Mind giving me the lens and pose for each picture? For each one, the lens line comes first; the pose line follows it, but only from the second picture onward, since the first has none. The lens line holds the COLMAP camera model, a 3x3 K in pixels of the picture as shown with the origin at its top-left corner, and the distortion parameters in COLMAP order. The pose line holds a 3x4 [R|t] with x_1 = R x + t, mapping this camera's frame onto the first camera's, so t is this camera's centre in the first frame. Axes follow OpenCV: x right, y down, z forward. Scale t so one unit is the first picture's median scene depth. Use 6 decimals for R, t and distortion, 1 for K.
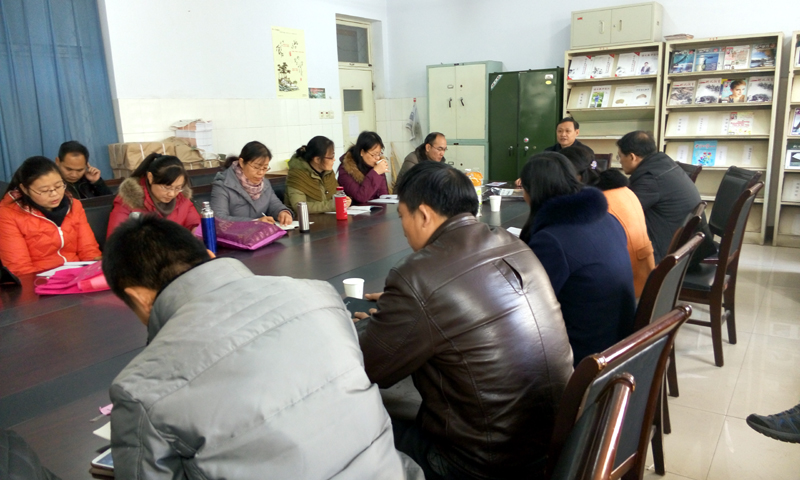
lens RADIAL K [[589.4, 0, 400.0], [0, 589.4, 240.0], [0, 0, 1]] dist [0.113224, -0.156810]
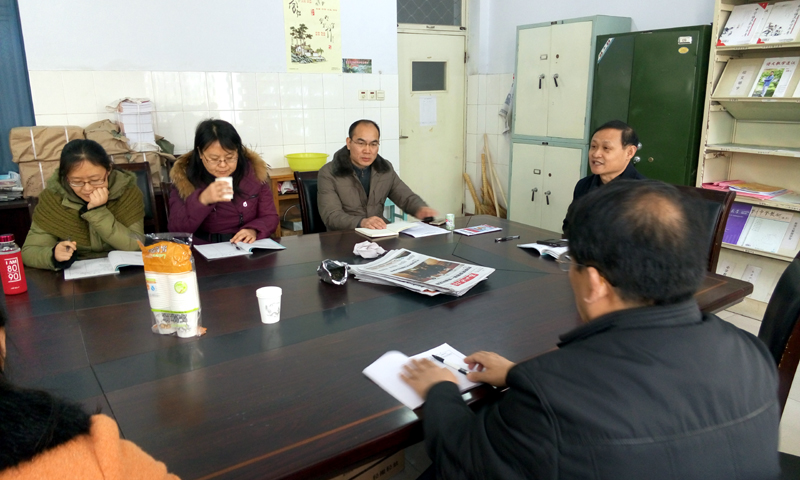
lens RADIAL K [[589.4, 0, 400.0], [0, 589.4, 240.0], [0, 0, 1]] dist [0.113224, -0.156810]
pose [[0.920033, 0.119182, -0.373275, 0.242446], [-0.103696, 0.992714, 0.061375, -0.090546], [0.377870, -0.017760, 0.925688, 0.360647]]
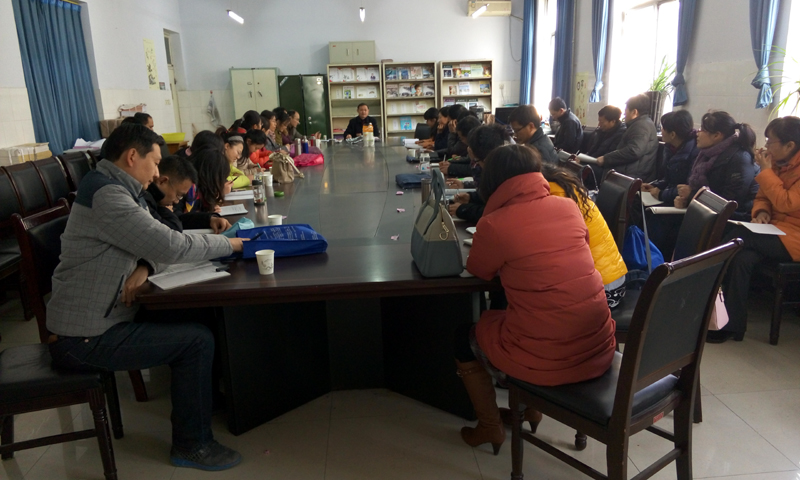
lens RADIAL K [[589.4, 0, 400.0], [0, 589.4, 240.0], [0, 0, 1]] dist [0.113224, -0.156810]
pose [[0.816710, -0.131970, 0.561754, -0.567143], [0.129549, 0.990580, 0.044365, 0.126862], [-0.562318, 0.036541, 0.826114, -0.486655]]
